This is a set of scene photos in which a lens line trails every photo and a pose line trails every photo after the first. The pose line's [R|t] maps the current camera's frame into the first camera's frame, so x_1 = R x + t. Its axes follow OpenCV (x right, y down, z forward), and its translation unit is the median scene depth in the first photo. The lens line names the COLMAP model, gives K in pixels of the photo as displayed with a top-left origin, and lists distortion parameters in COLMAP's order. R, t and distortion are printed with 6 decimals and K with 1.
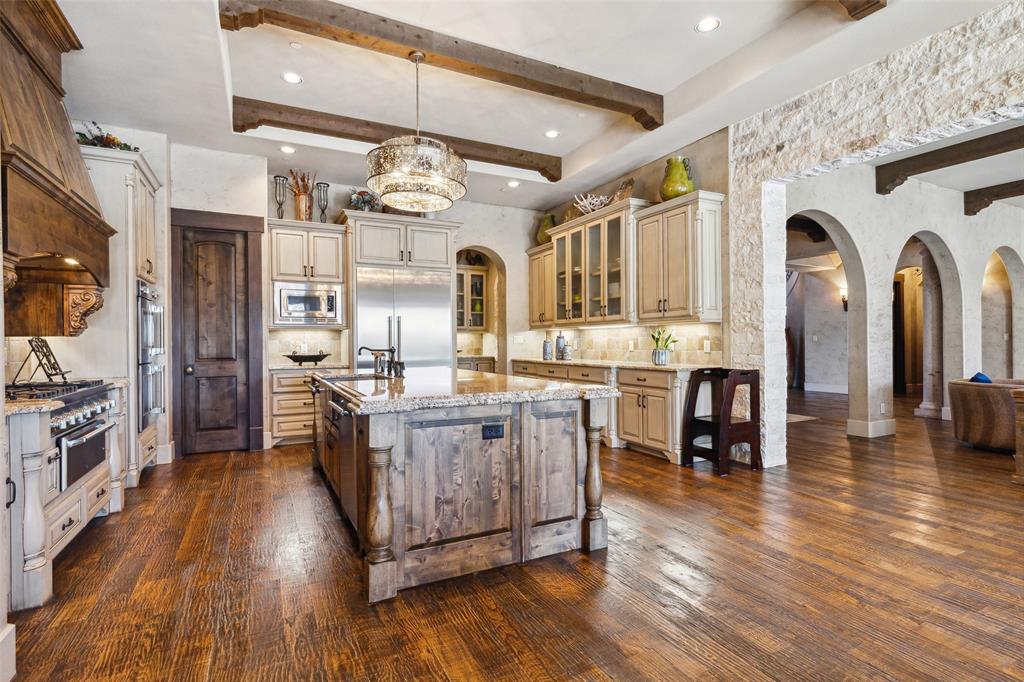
lens RADIAL K [[500.5, 0, 517.1], [0, 500.5, 343.1], [0, 0, 1]] dist [0.004654, 0.000452]
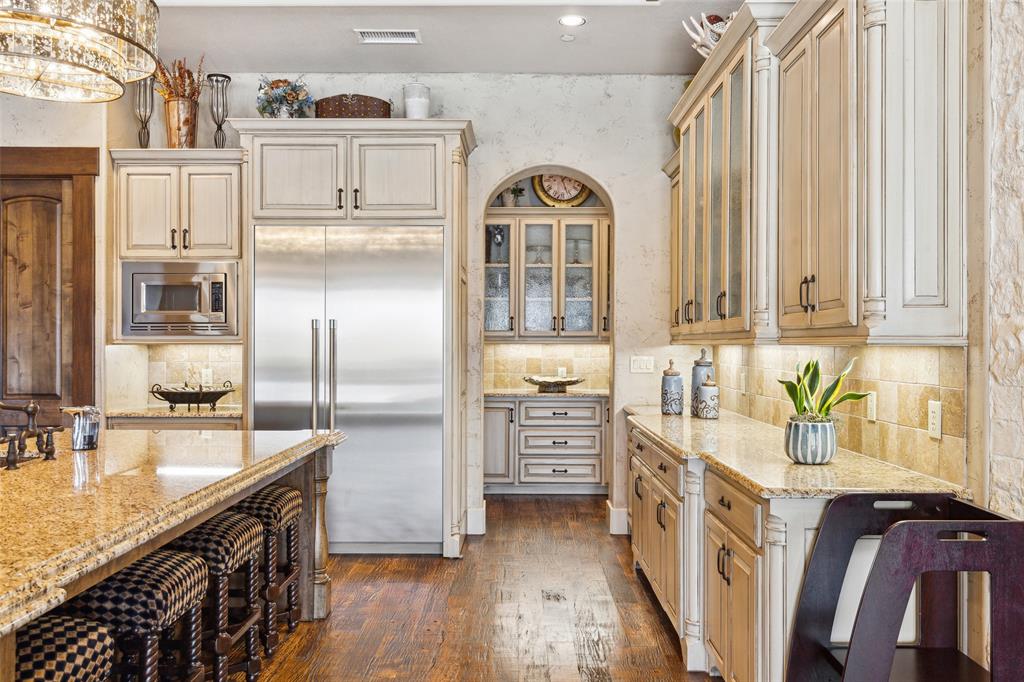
lens RADIAL K [[859.6, 0, 514.3], [0, 859.6, 340.7], [0, 0, 1]] dist [0.003050, 0.019061]
pose [[0.887596, 0.008798, -0.460539, 0.365907], [-0.010357, 0.999946, -0.000858, -0.037429], [0.460506, 0.005532, 0.887639, 0.359577]]
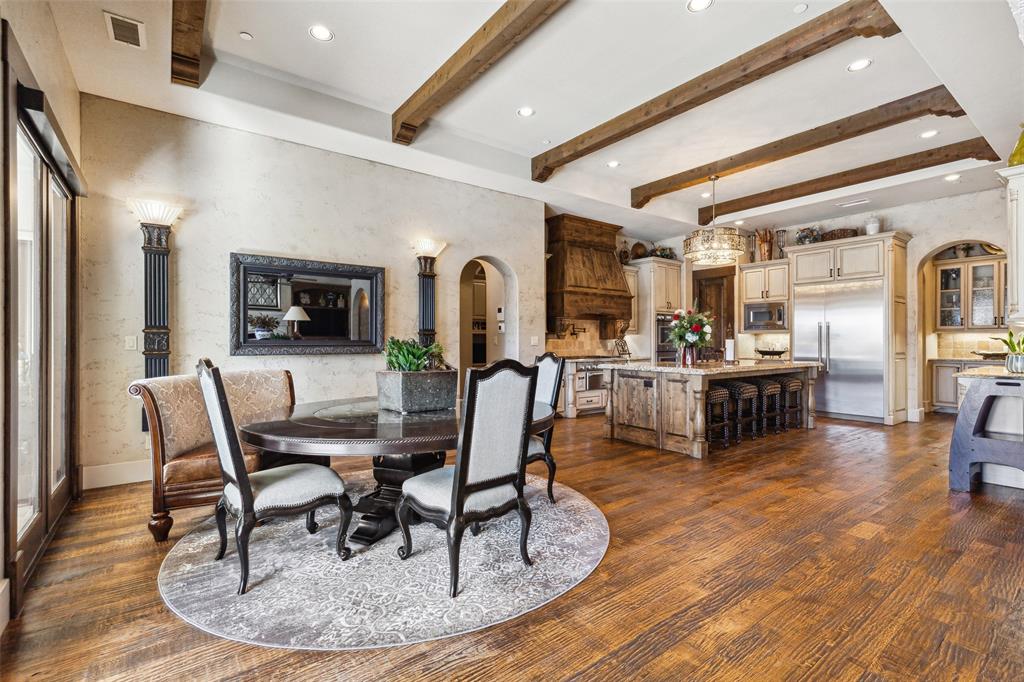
lens RADIAL K [[465.0, 0, 515.6], [0, 465.0, 340.4], [0, 0, 1]] dist [0.004256, 0.000706]
pose [[0.170560, 0.003340, -0.985342, 0.880095], [-0.004051, 0.999988, 0.002688, -0.007878], [0.985339, 0.003534, 0.170572, 0.036227]]
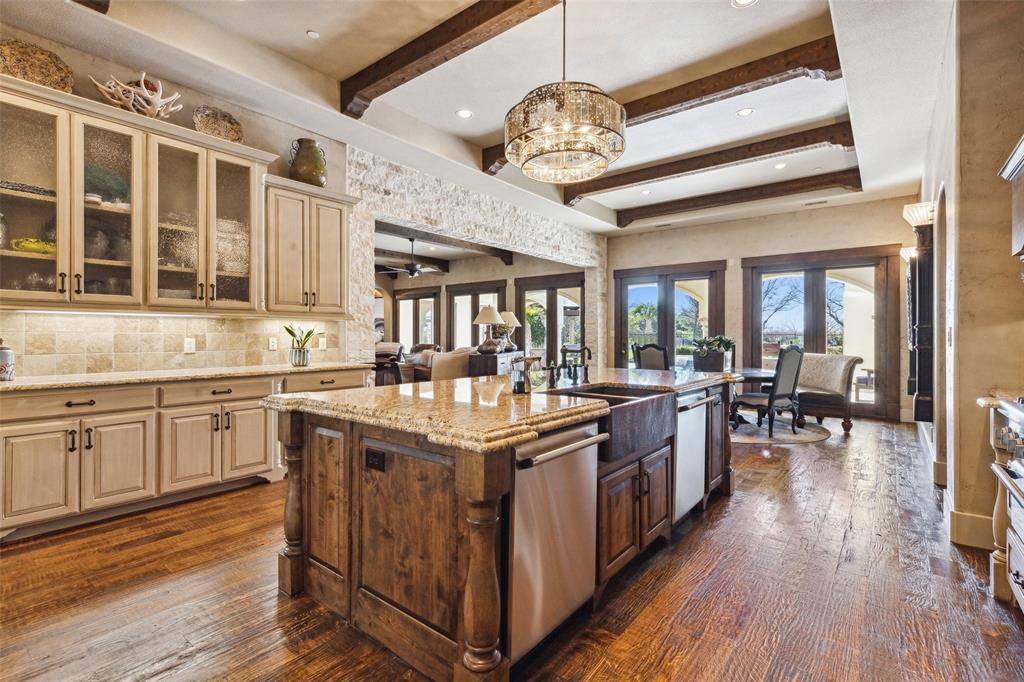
lens RADIAL K [[465.0, 0, 514.4], [0, 465.0, 334.9], [0, 0, 1]] dist [0.004256, 0.000706]
pose [[-0.400020, 0.009069, 0.916462, -0.585809], [0.003744, 0.999959, -0.008261, -0.002525], [-0.916499, 0.000126, -0.400037, 0.947685]]
